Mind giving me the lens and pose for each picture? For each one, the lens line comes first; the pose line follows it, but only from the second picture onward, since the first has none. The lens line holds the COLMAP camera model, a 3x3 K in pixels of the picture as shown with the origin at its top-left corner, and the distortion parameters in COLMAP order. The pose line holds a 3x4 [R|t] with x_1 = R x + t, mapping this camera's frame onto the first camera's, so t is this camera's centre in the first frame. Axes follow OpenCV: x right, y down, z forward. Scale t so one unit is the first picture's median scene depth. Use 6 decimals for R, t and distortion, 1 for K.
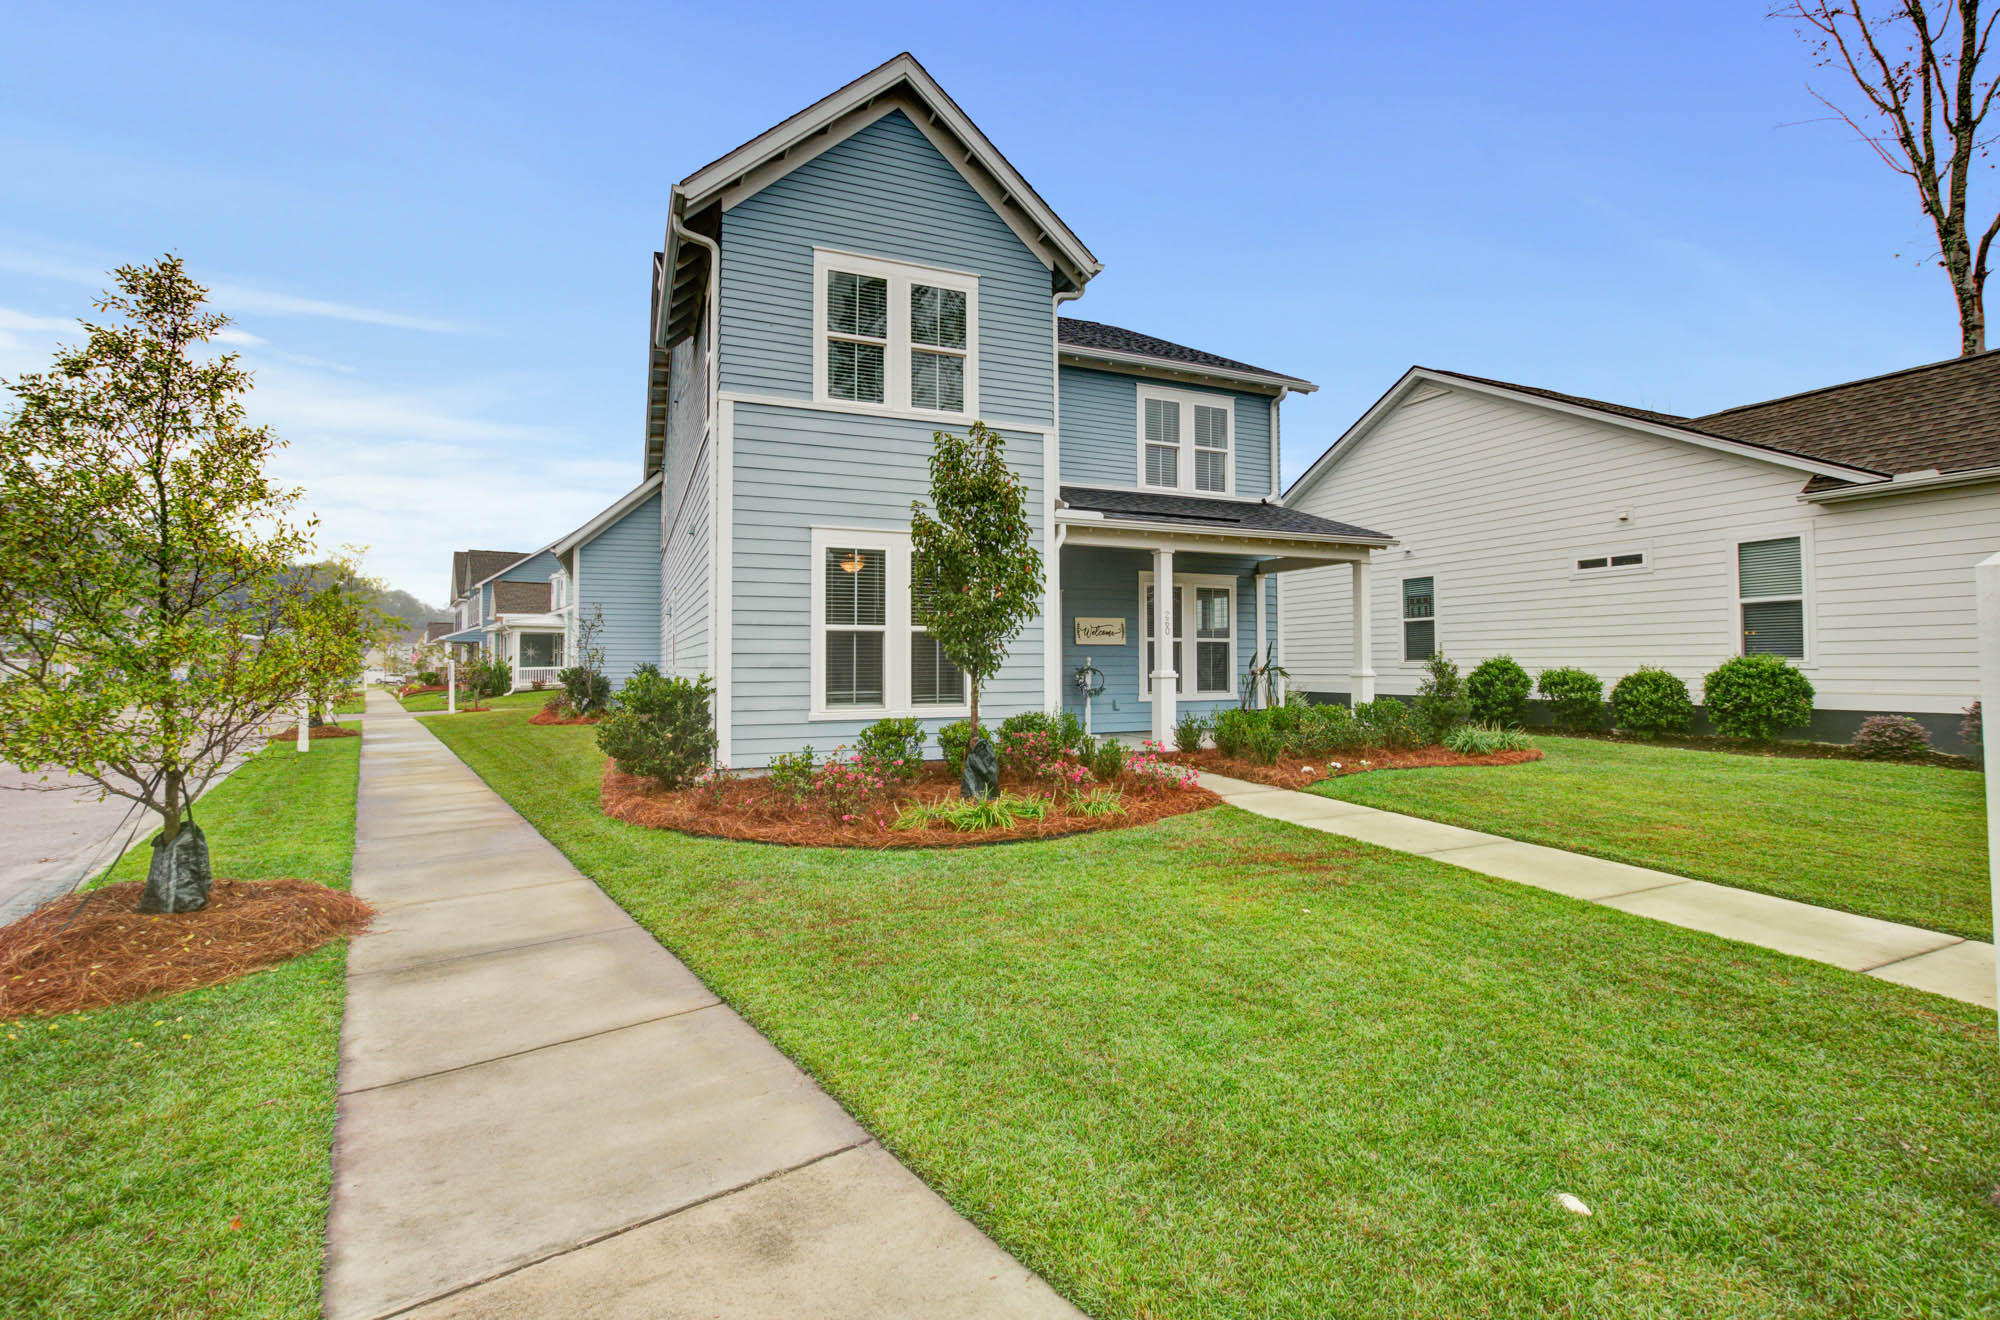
lens RADIAL K [[898.6, 0, 995.2], [0, 898.6, 645.4], [0, 0, 1]] dist [-0.027685, -0.000178]
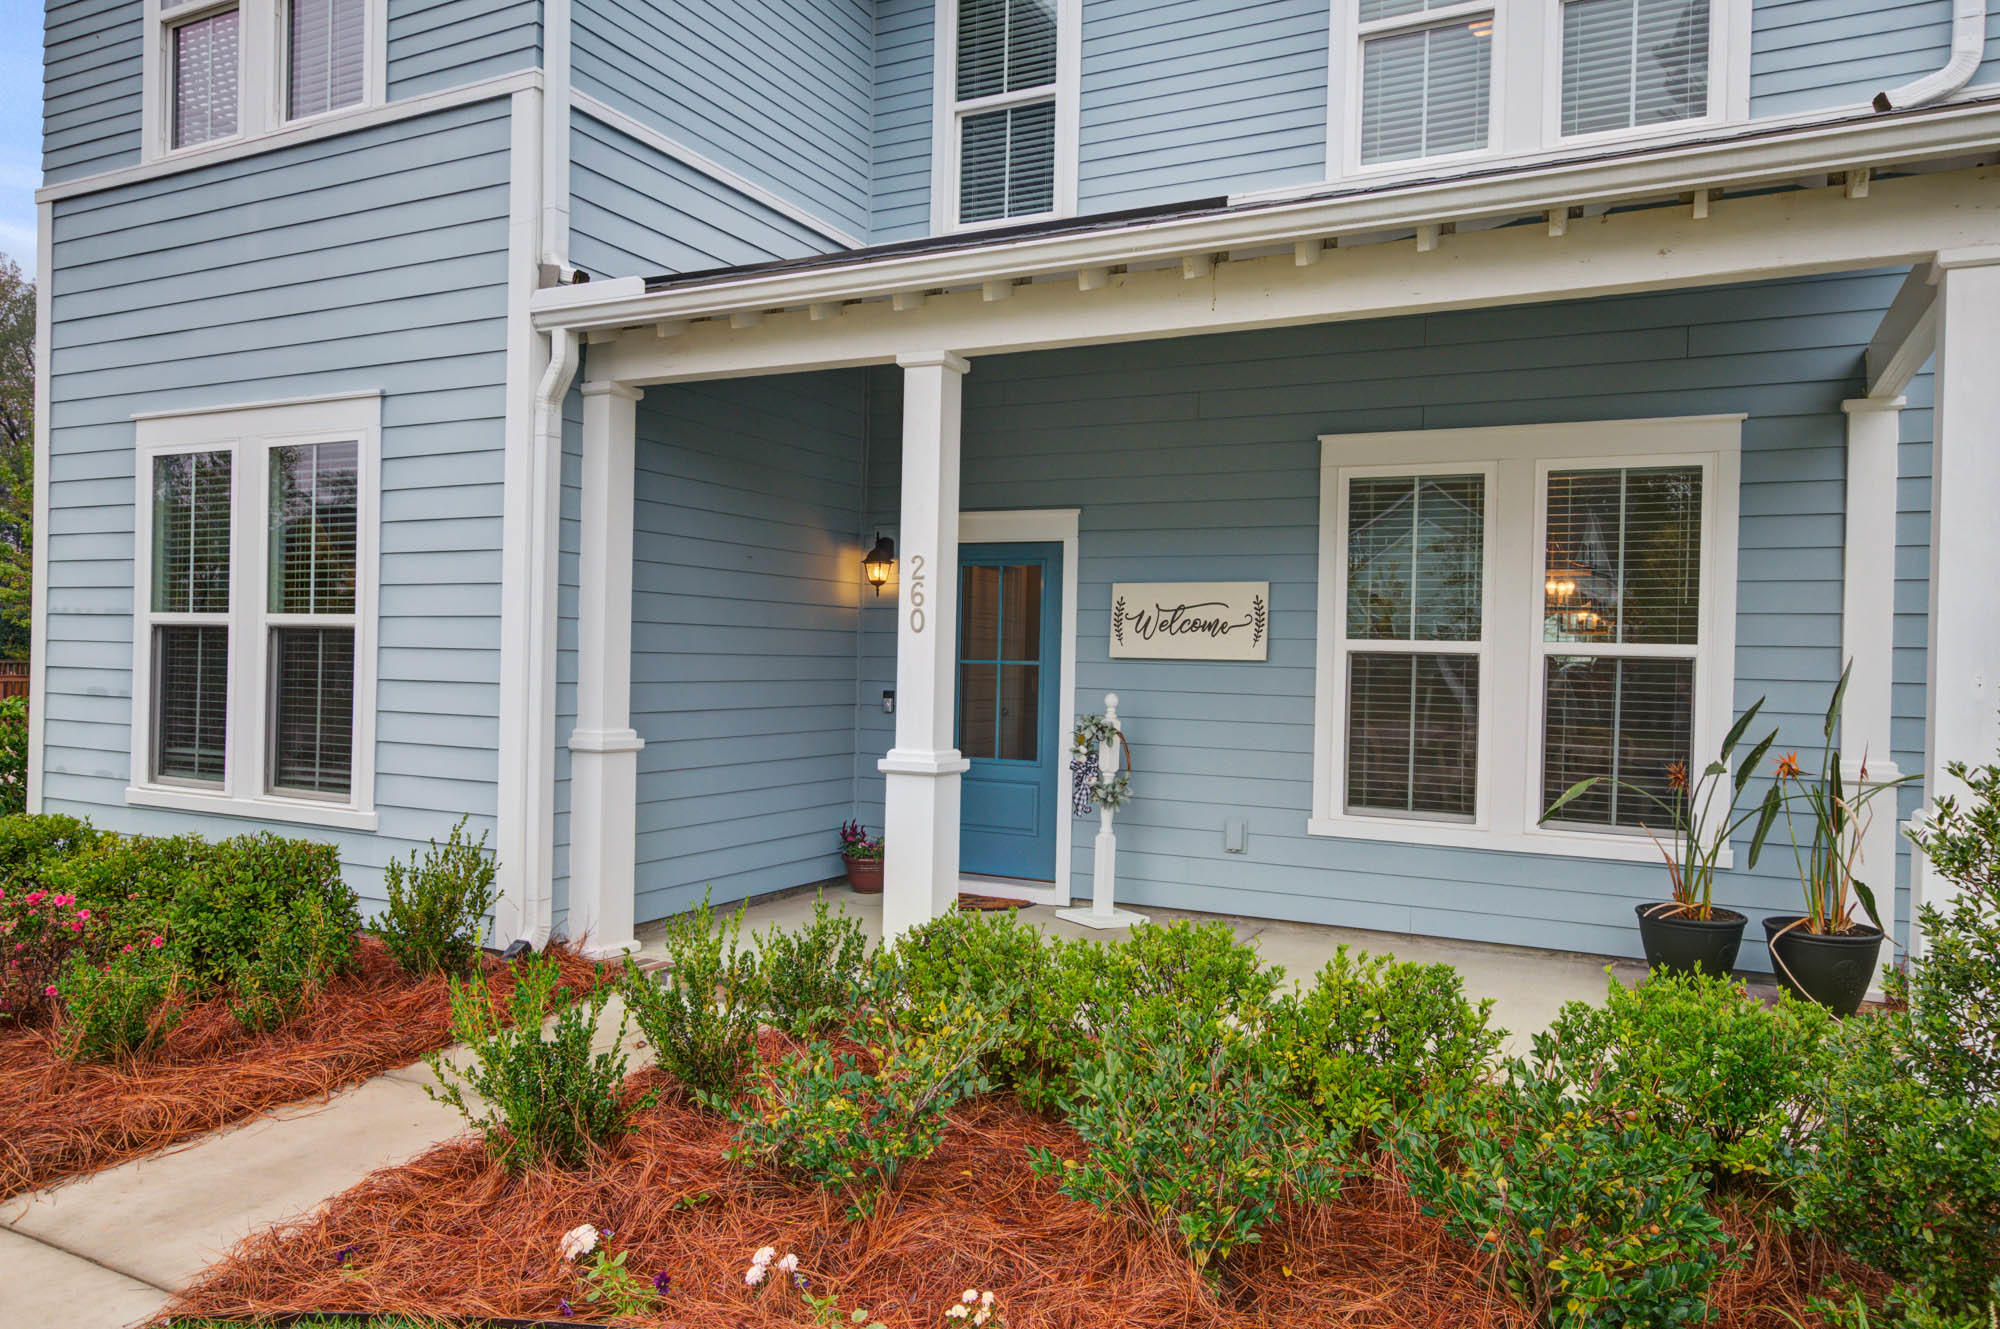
lens RADIAL K [[1356.5, 0, 1003.6], [0, 1356.5, 667.7], [0, 0, 1]] dist [0.003139, 0.007129]
pose [[0.641197, 0.021032, -0.767088, 0.481803], [-0.007585, 0.999749, 0.021071, -0.008375], [0.767339, -0.007692, 0.641196, 0.613641]]
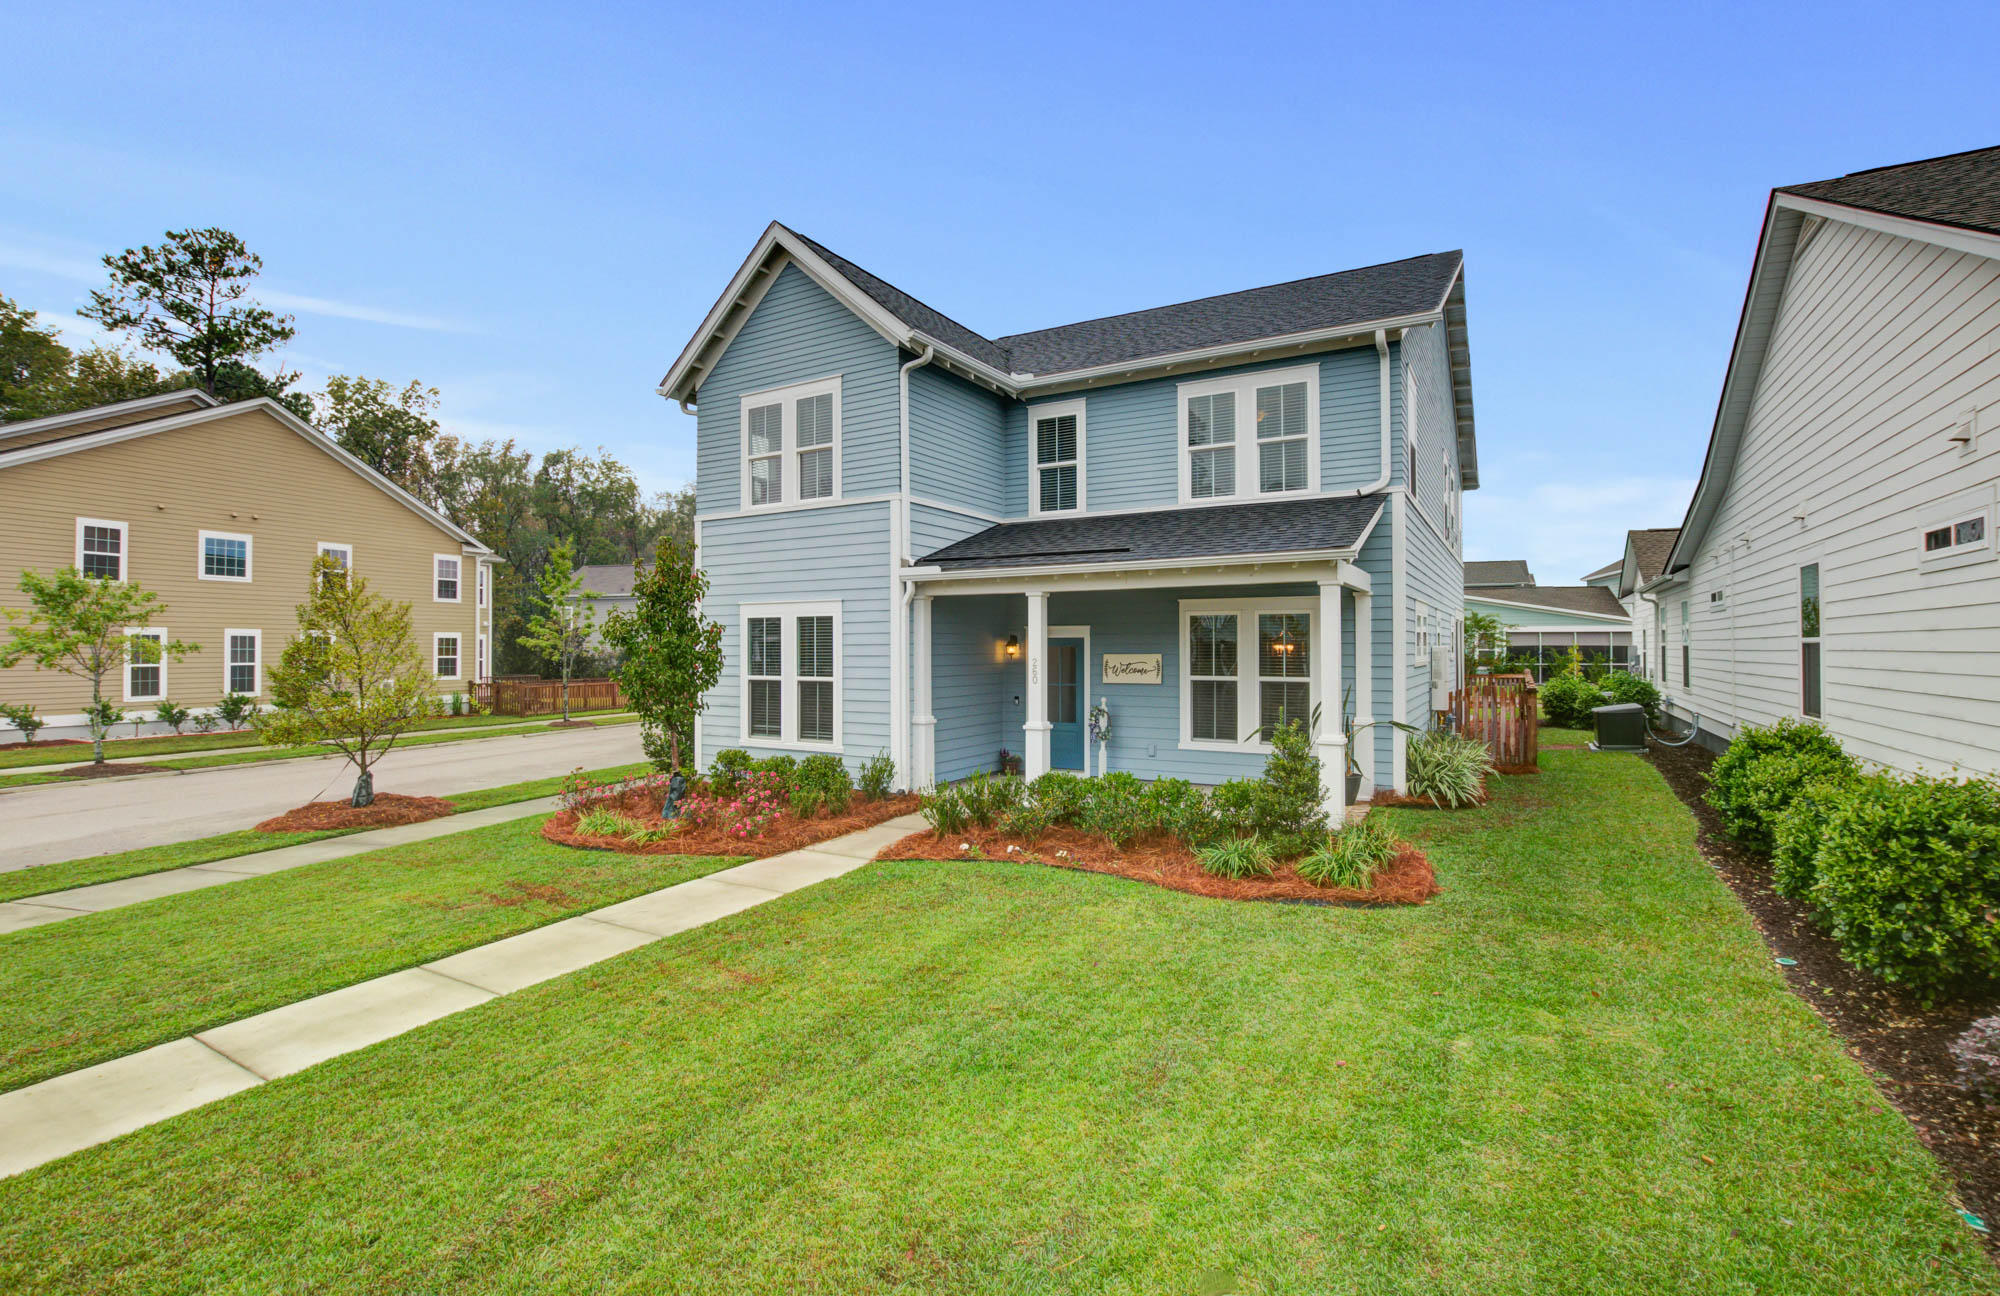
lens RADIAL K [[901.7, 0, 1010.6], [0, 901.7, 638.8], [0, 0, 1]] dist [-0.026750, 0.000003]
pose [[0.600426, -0.007459, -0.799646, 0.788338], [0.018476, 0.999819, 0.004546, -0.053690], [0.799467, -0.017504, 0.600455, 0.352166]]
